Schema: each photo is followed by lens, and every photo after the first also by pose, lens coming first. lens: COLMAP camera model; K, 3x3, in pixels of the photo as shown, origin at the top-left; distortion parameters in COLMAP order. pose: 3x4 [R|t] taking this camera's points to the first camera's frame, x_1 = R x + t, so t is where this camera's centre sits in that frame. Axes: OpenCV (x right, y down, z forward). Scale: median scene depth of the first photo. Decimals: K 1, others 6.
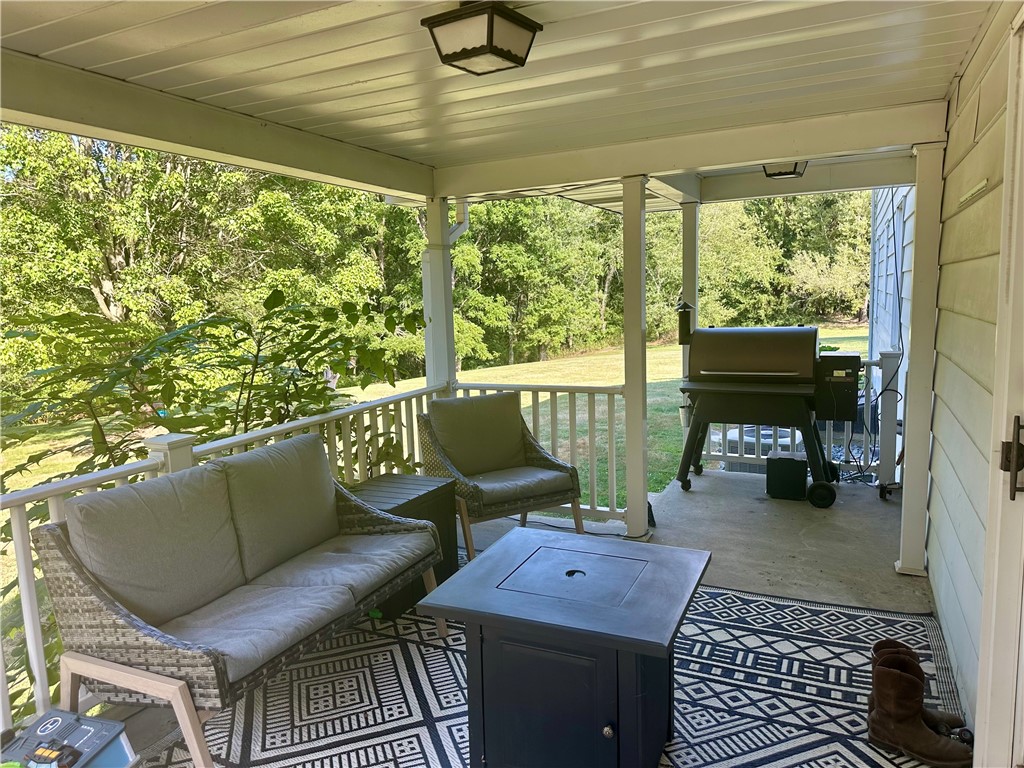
lens RADIAL K [[723.8, 0, 510.6], [0, 723.8, 385.4], [0, 0, 1]] dist [0.031871, -0.000043]
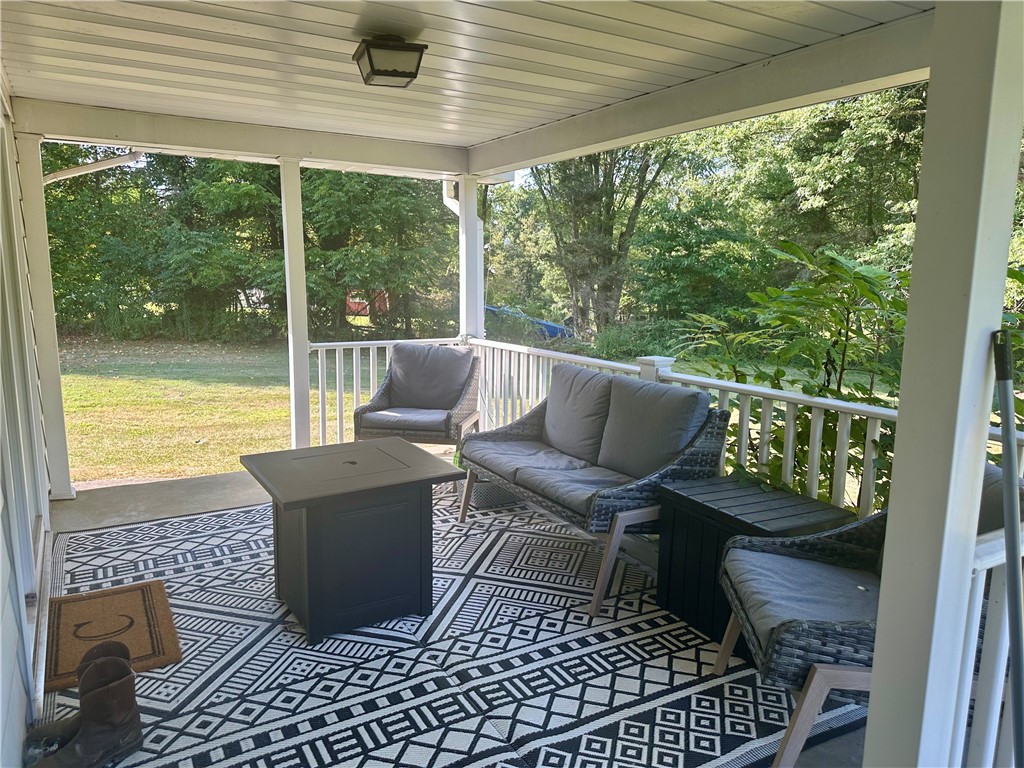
lens RADIAL K [[723.8, 0, 510.3], [0, 723.8, 385.9], [0, 0, 1]] dist [0.031871, -0.000043]
pose [[-0.562584, 0.153476, -0.812370, 0.878920], [-0.099707, 0.962850, 0.250954, -0.214887], [0.820706, 0.222182, -0.526381, 1.712777]]
